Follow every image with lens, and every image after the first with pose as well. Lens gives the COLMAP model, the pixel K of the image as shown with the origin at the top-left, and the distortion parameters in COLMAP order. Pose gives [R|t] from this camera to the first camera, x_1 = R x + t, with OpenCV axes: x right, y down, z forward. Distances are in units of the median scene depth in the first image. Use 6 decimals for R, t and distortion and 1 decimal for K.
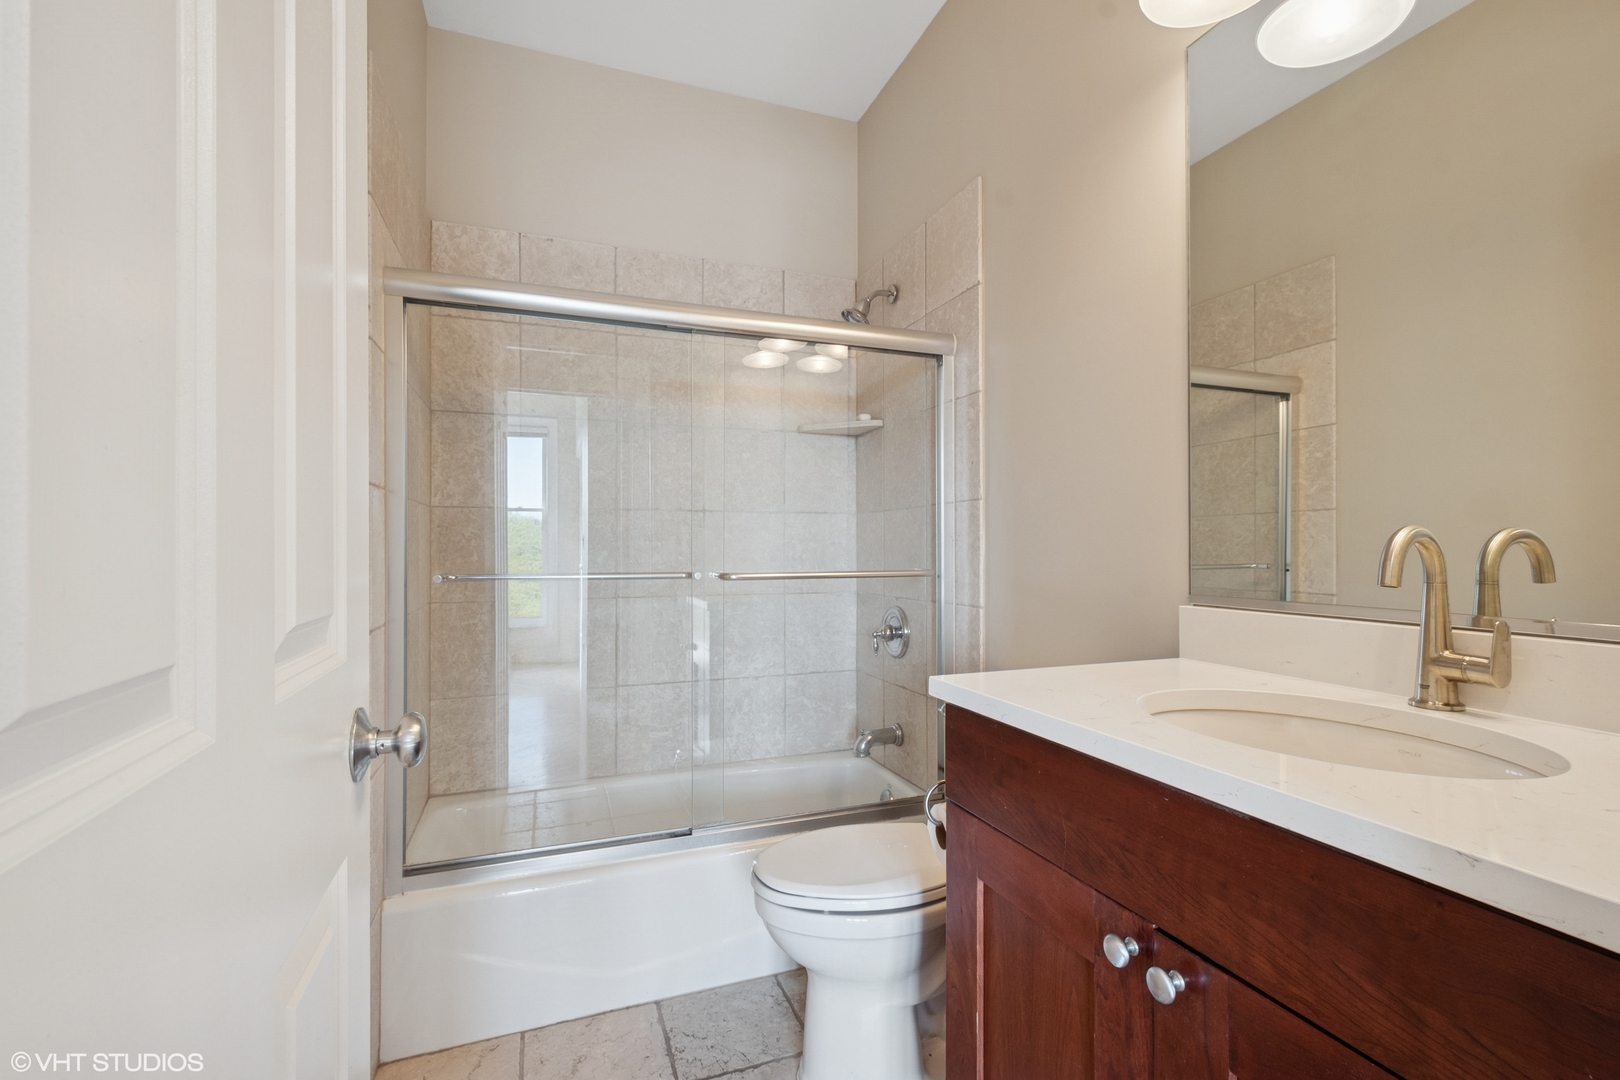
lens RADIAL K [[729.6, 0, 815.8], [0, 729.6, 544.2], [0, 0, 1]] dist [0.005111, -0.001488]
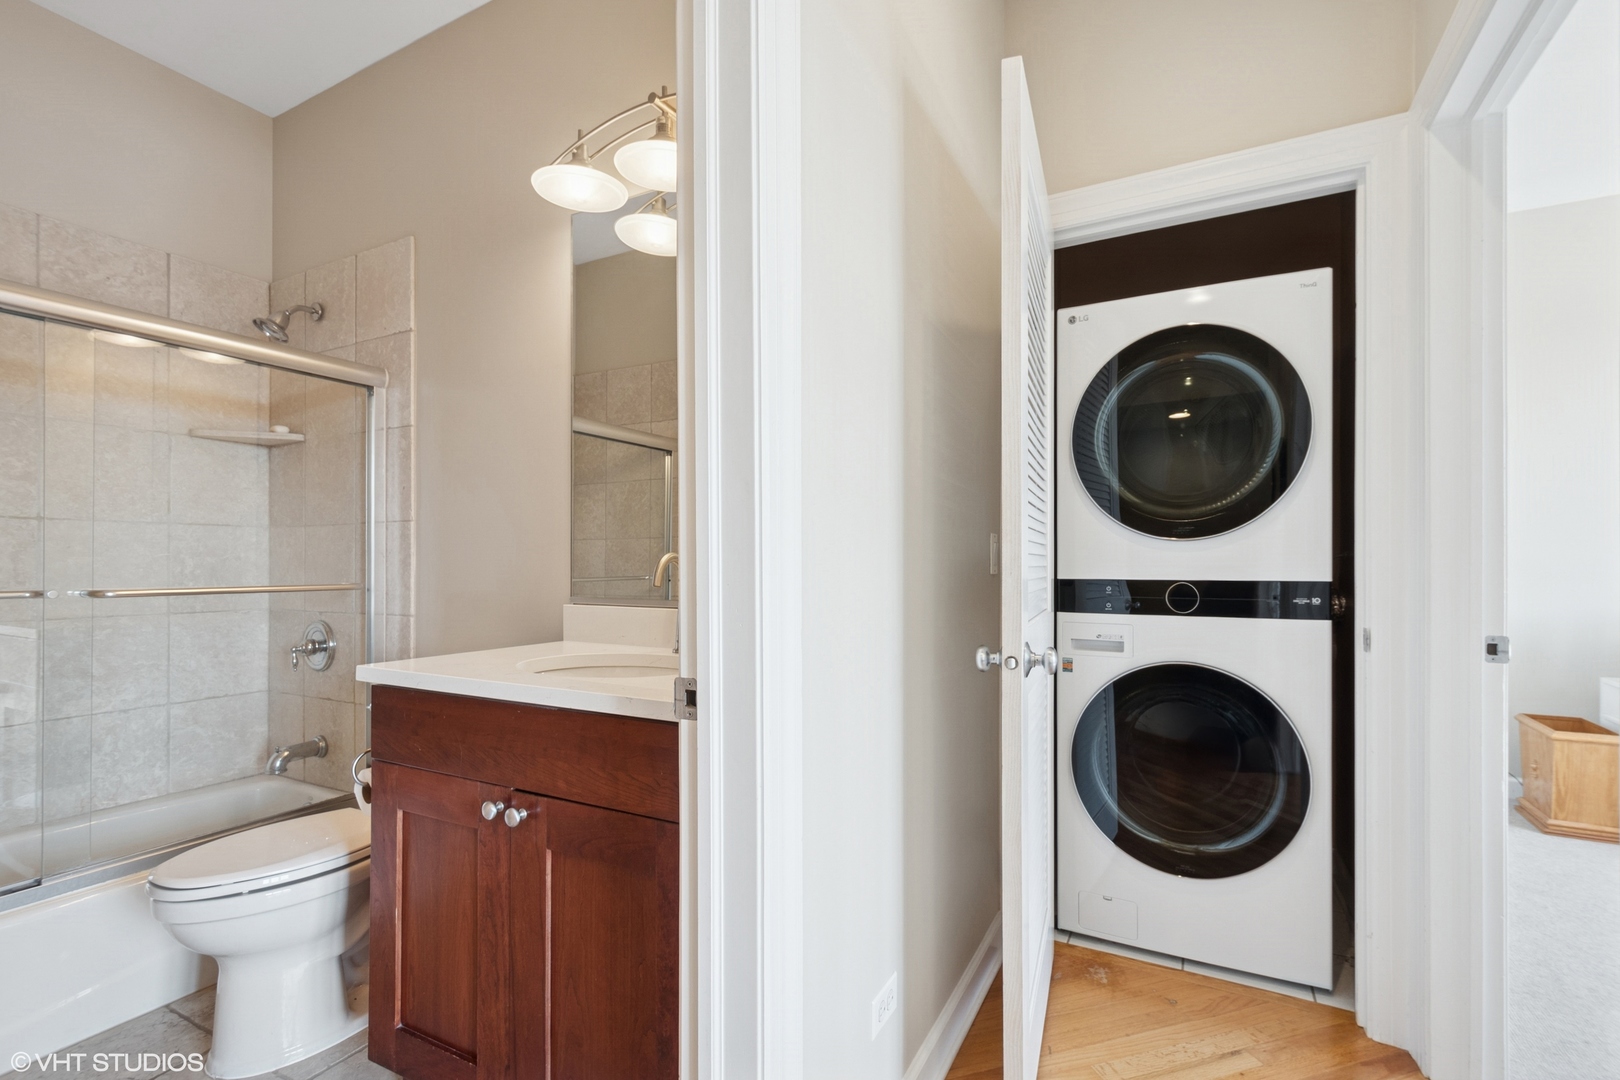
lens RADIAL K [[729.6, 0, 831.8], [0, 729.6, 561.4], [0, 0, 1]] dist [0.005111, -0.001488]
pose [[0.747343, 0.004442, 0.664423, -0.036607], [-0.006065, 0.999982, 0.000137, -0.002336], [-0.664410, -0.004133, 0.747357, -0.252880]]
